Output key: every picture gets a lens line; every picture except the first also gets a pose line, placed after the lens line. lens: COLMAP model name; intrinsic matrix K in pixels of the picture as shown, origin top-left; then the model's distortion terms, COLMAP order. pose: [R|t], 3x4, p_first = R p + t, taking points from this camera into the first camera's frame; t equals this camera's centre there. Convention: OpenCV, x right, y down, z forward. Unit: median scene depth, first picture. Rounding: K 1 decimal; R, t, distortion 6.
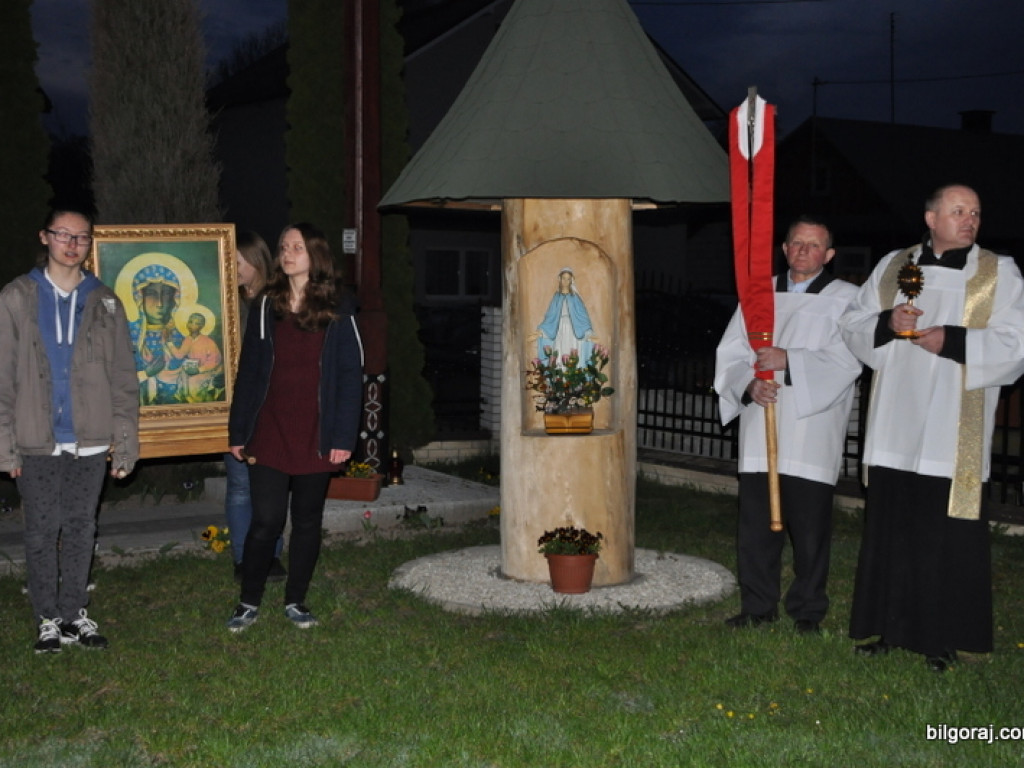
lens RADIAL K [[1431.1, 0, 502.2], [0, 1431.1, 398.0], [0, 0, 1]] dist [0.115176, 0.000000]
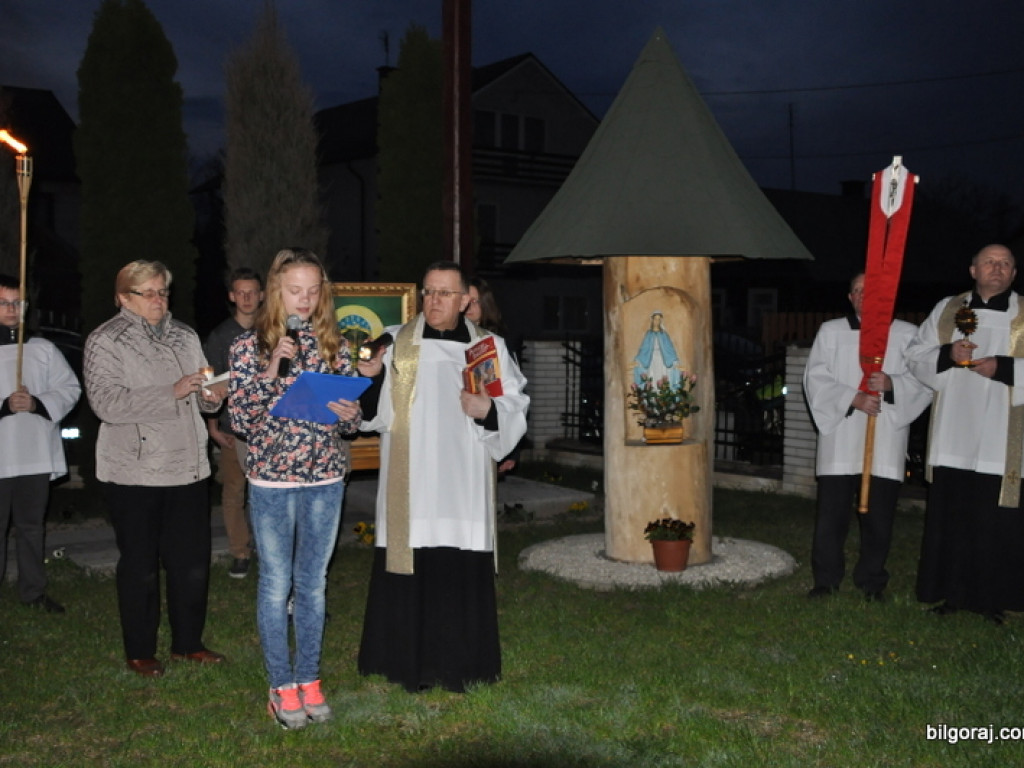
lens RADIAL K [[1176.5, 0, 503.7], [0, 1176.5, 387.7], [0, 0, 1]] dist [0.001862, 0.000000]
pose [[0.998936, -0.011010, 0.044785, -0.138507], [0.011913, 0.999730, -0.019942, -0.004959], [-0.044553, 0.020454, 0.998798, -0.018013]]
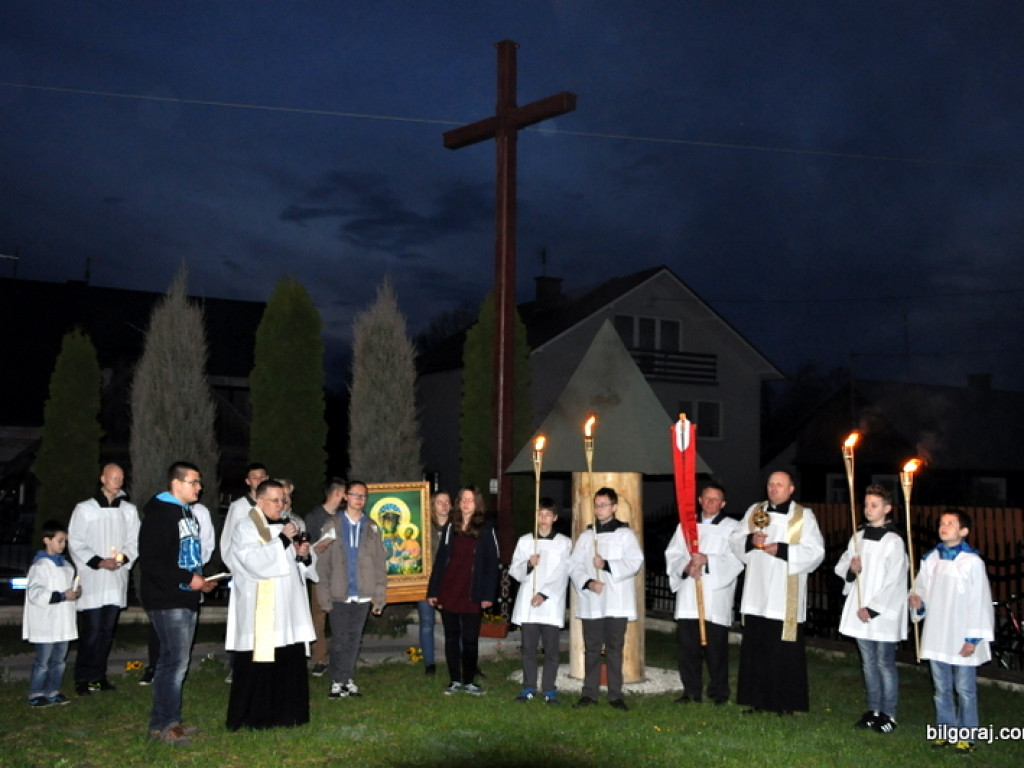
lens RADIAL K [[1148.2, 0, 503.7], [0, 1148.2, 379.6], [0, 0, 1]] dist [0.003352, 0.000000]
pose [[0.993313, -0.003575, -0.115399, 0.087828], [-0.016964, 0.984153, -0.176509, 0.012055], [0.114201, 0.177286, 0.977511, -0.501208]]
